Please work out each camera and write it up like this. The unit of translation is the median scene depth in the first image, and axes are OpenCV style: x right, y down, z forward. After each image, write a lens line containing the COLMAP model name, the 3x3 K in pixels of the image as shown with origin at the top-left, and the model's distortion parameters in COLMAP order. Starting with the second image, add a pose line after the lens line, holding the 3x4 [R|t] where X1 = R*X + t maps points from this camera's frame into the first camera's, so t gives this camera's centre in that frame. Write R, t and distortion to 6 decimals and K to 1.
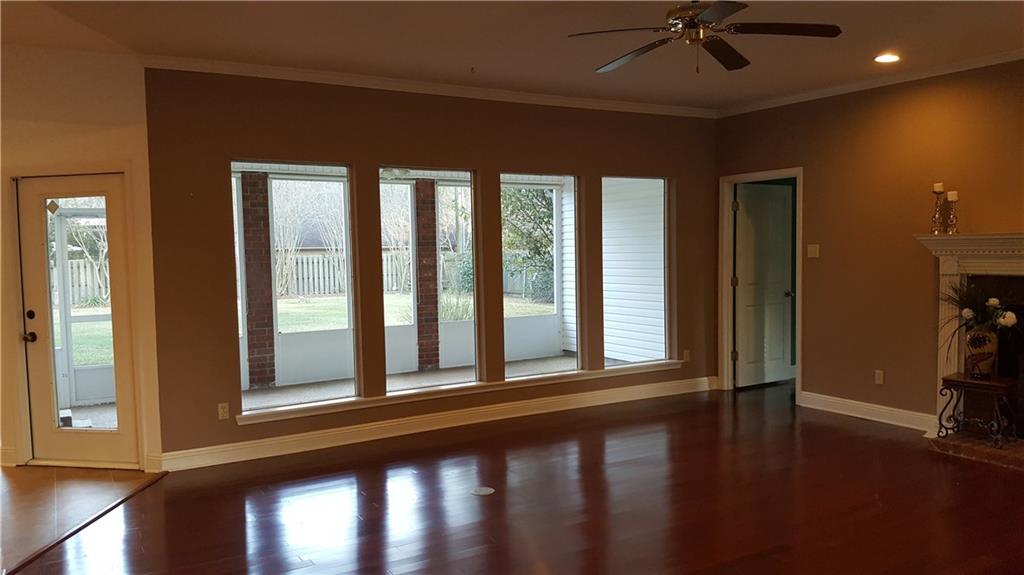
lens RADIAL K [[765.7, 0, 509.6], [0, 765.7, 294.9], [0, 0, 1]] dist [-0.015189, -0.004300]
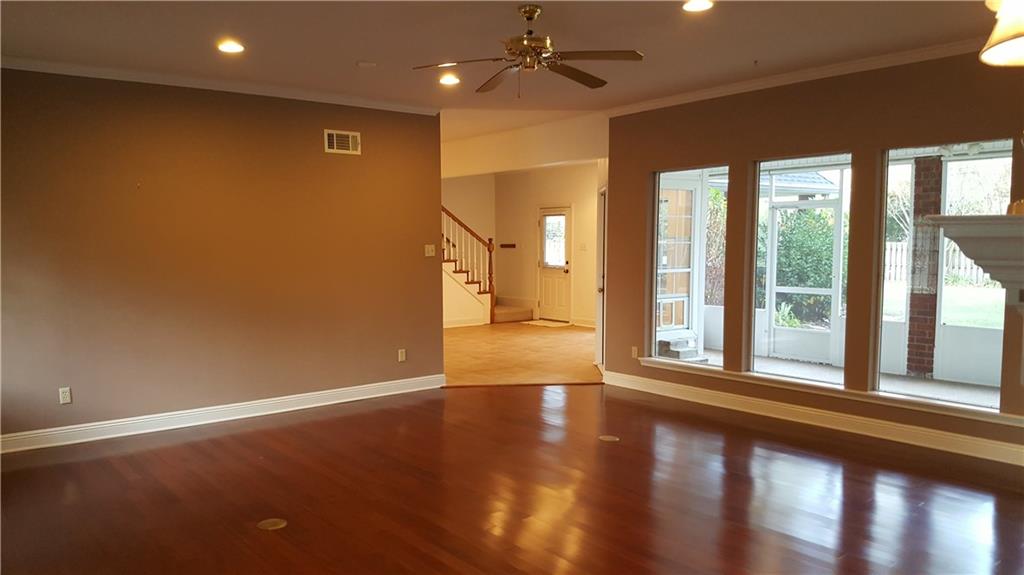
lens RADIAL K [[765.7, 0, 508.6], [0, 765.7, 283.1], [0, 0, 1]] dist [-0.015189, -0.004300]
pose [[0.096165, 0.068980, -0.992972, 0.709308], [-0.056303, 0.996375, 0.063764, -0.037243], [0.993772, 0.049776, 0.099700, 0.451090]]
